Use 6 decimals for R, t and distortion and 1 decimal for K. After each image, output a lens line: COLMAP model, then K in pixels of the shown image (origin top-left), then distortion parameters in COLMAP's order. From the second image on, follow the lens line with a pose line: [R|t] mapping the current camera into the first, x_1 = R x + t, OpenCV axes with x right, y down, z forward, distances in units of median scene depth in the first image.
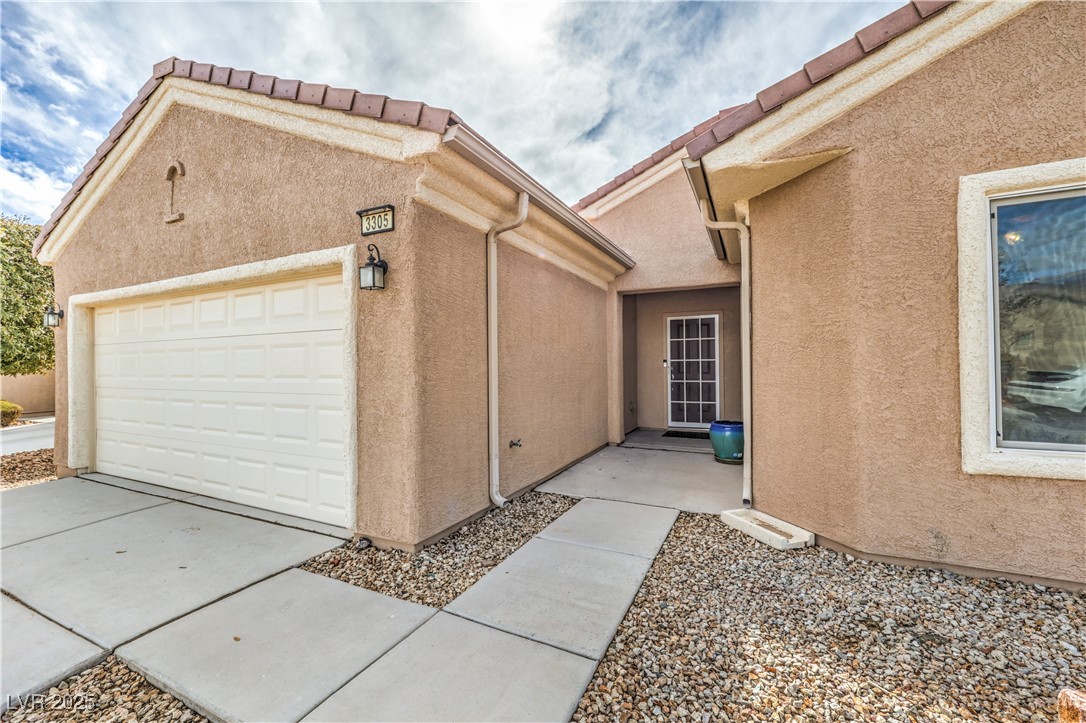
lens RADIAL K [[448.3, 0, 521.2], [0, 448.3, 362.0], [0, 0, 1]] dist [0.000578, 0.000023]
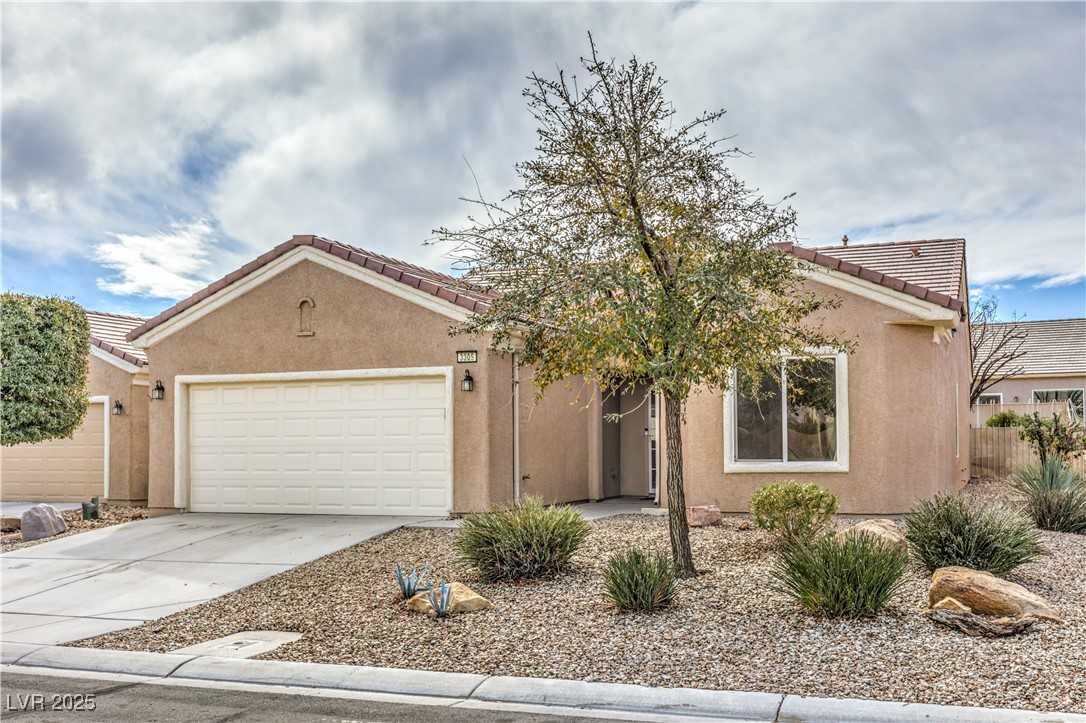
lens RADIAL K [[1058.9, 0, 542.9], [0, 1058.9, 420.4], [0, 0, 1]] dist [0.001510, -0.005753]
pose [[0.991293, 0.006292, 0.131526, -0.567291], [-0.003884, 0.999820, -0.018558, 0.057375], [-0.131619, 0.017886, 0.991139, -3.529110]]
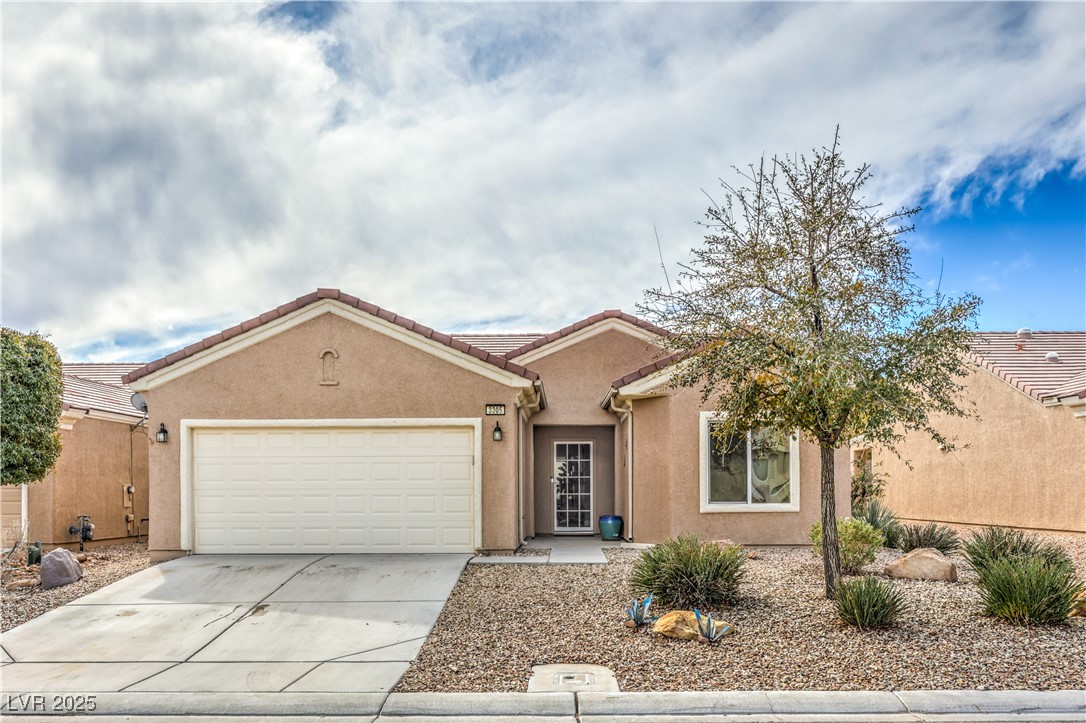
lens RADIAL K [[870.3, 0, 543.7], [0, 870.3, 493.3], [0, 0, 1]] dist [0.002300, 0.000236]
pose [[0.897418, 0.006098, 0.441140, -1.897335], [-0.008456, 0.999959, 0.003381, 0.084046], [-0.441101, -0.006764, 0.897432, -2.840798]]
